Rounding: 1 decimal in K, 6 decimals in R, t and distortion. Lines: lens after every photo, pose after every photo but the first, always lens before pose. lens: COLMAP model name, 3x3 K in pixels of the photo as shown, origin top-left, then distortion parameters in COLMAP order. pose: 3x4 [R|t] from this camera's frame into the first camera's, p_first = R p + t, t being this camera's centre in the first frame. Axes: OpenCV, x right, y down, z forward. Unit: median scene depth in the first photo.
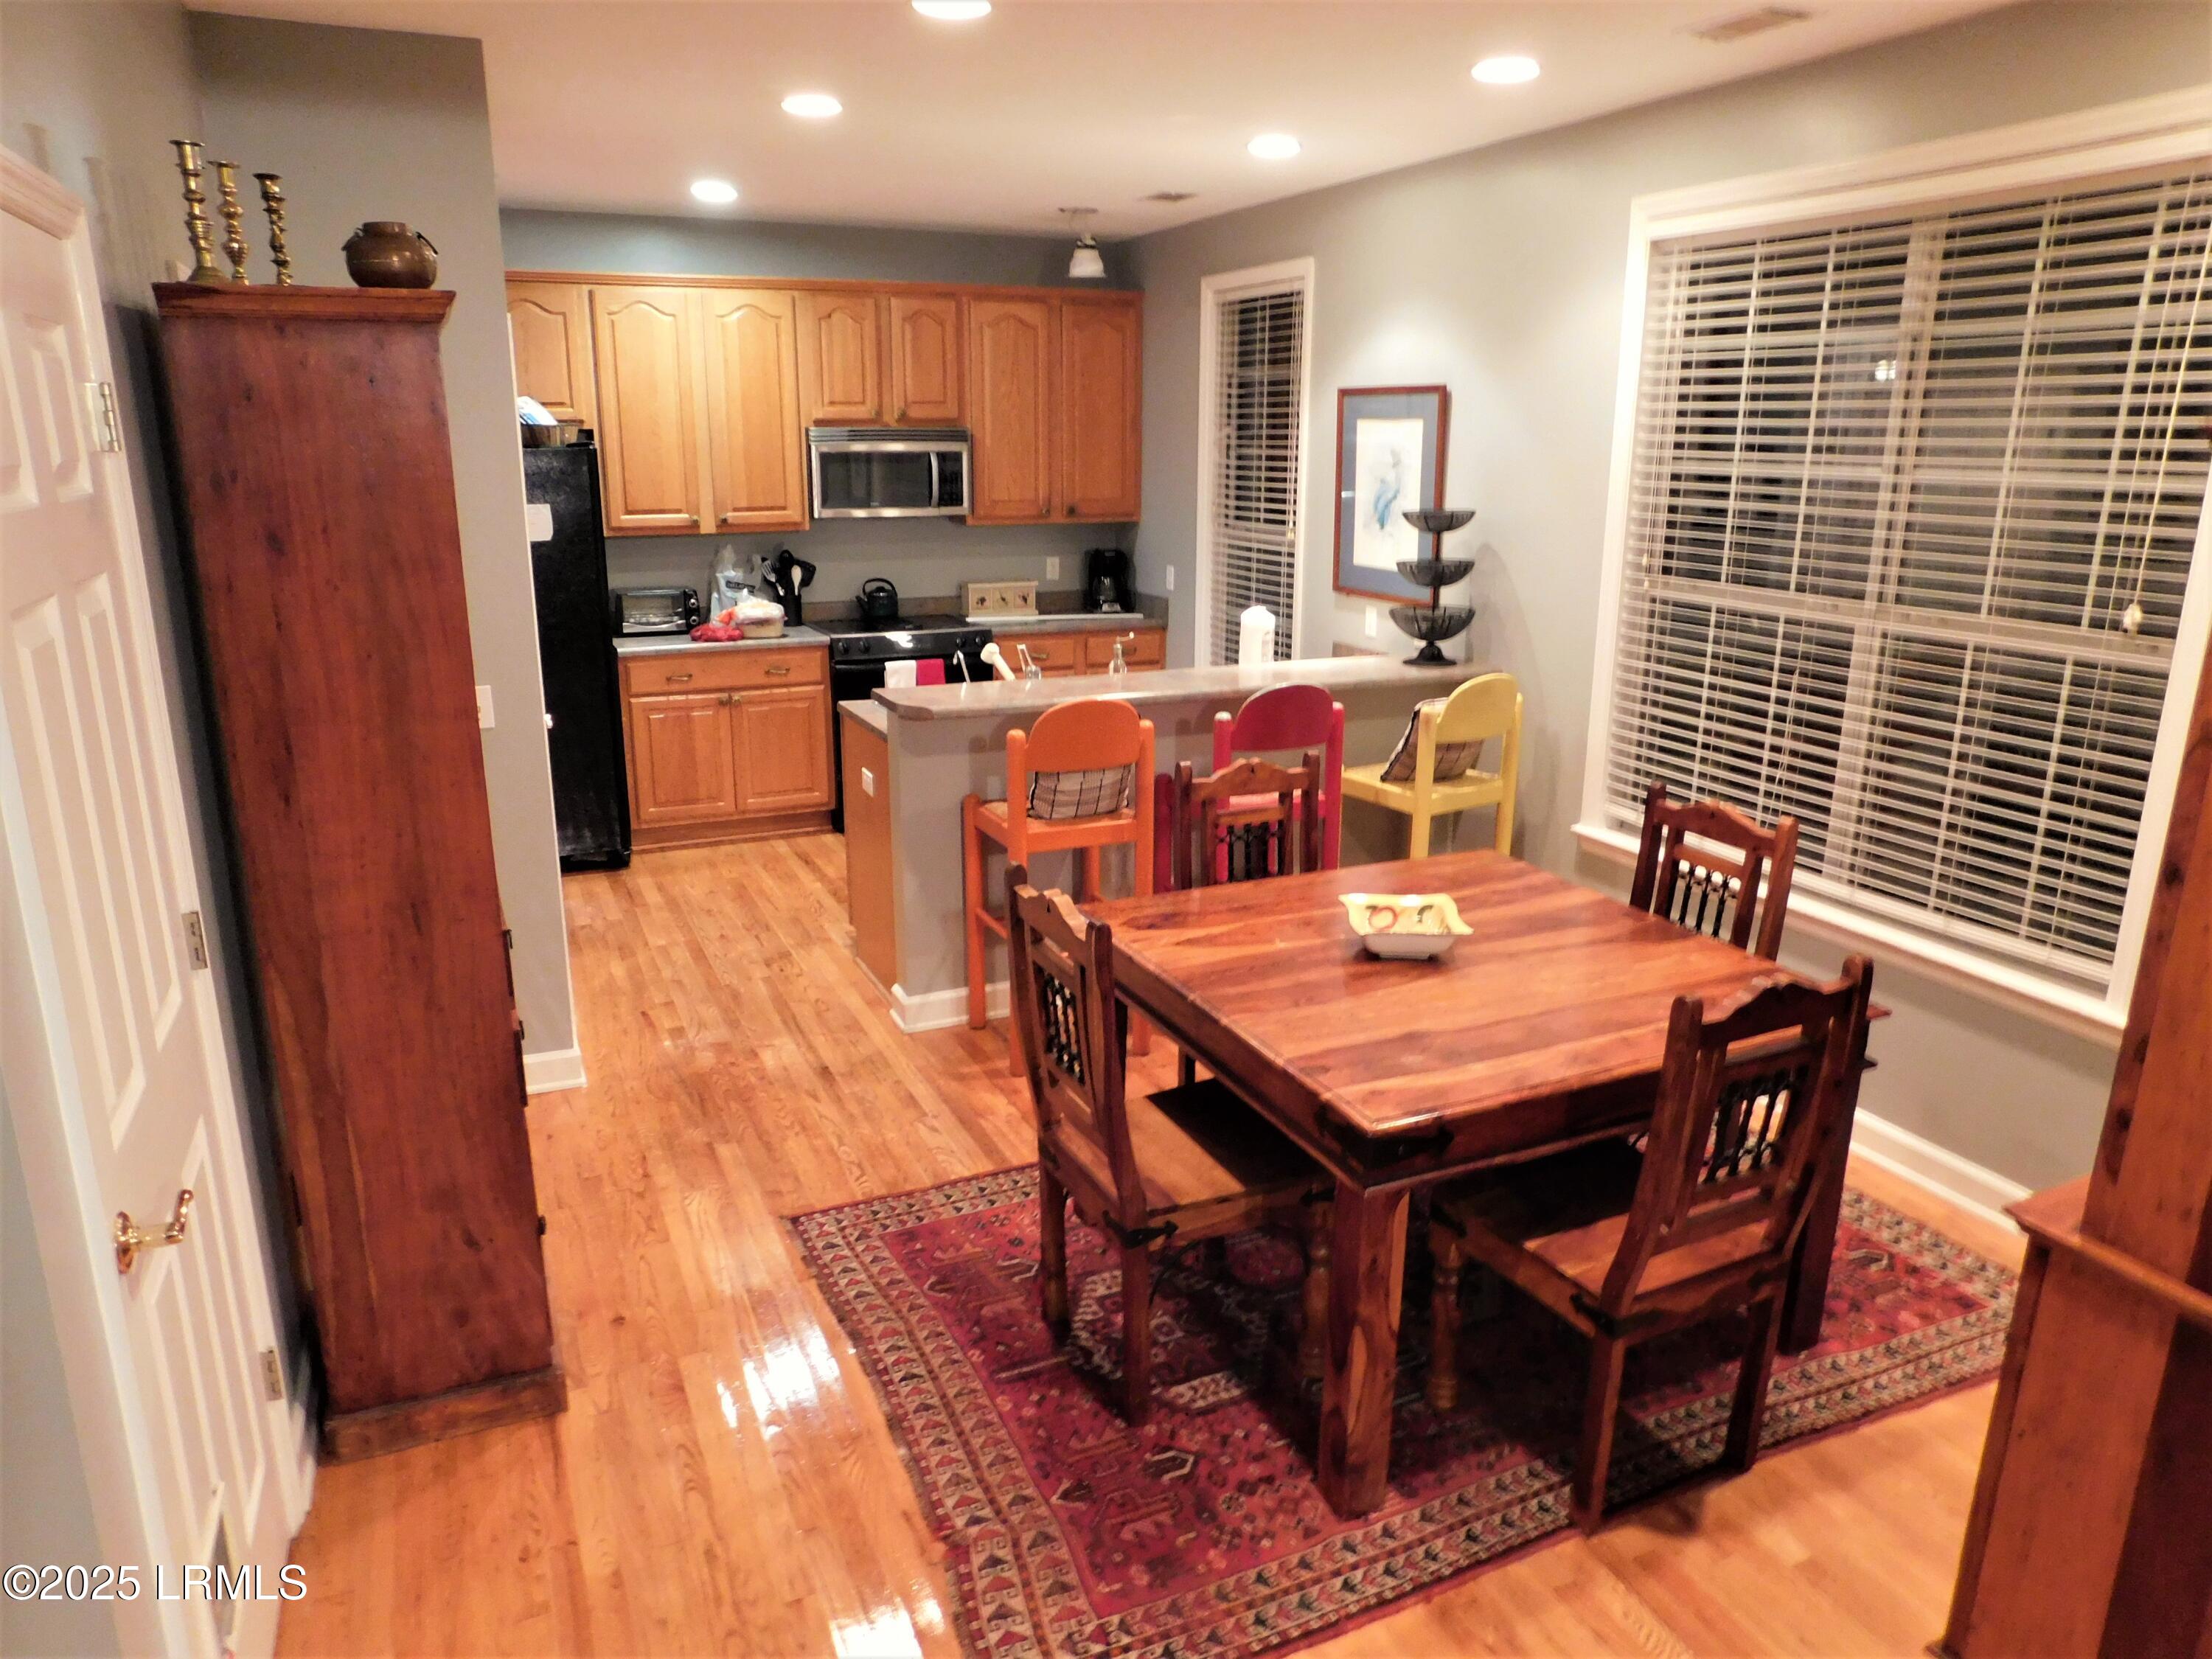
lens RADIAL K [[1466.7, 0, 1102.9], [0, 1466.7, 832.5], [0, 0, 1]] dist [-0.060130, 0.045404]
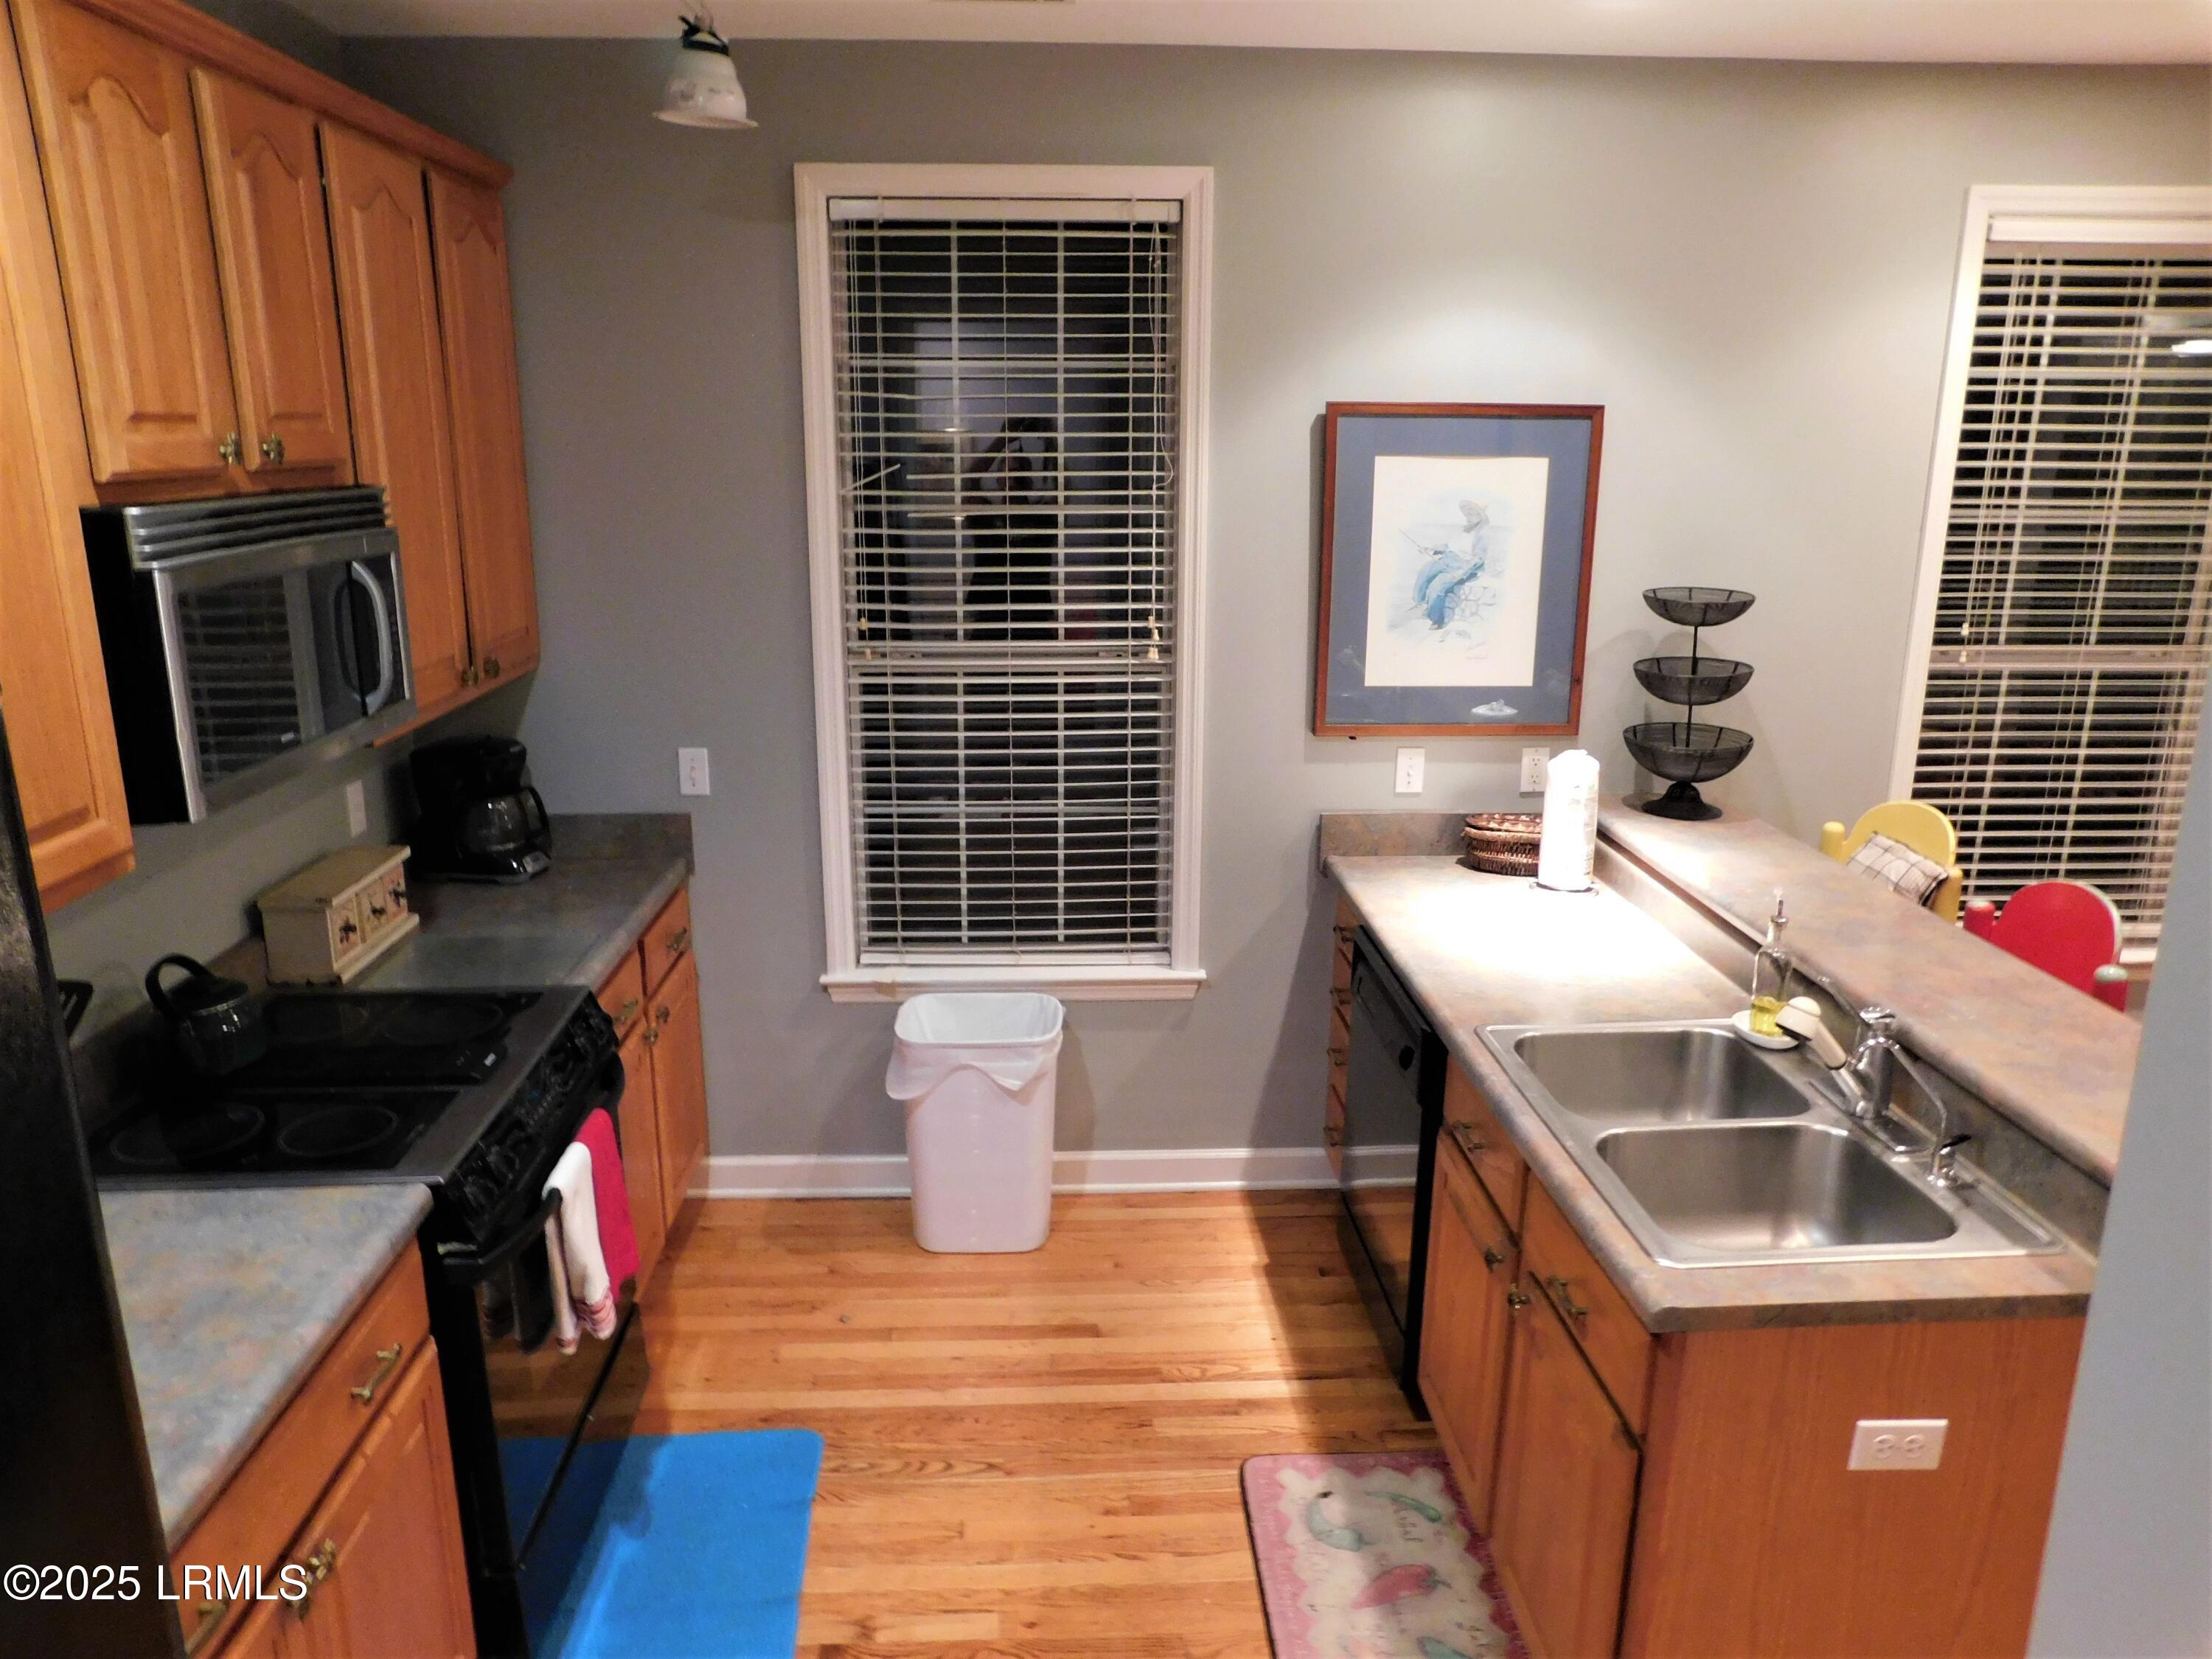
lens RADIAL K [[1534.1, 0, 1108.6], [0, 1534.1, 837.0], [0, 0, 1]] dist [-0.070340, 0.063971]
pose [[0.346151, -0.248171, 0.904760, -0.491833], [0.244603, 0.954898, 0.168342, -0.272876], [-0.905731, 0.163035, 0.391242, 0.903160]]
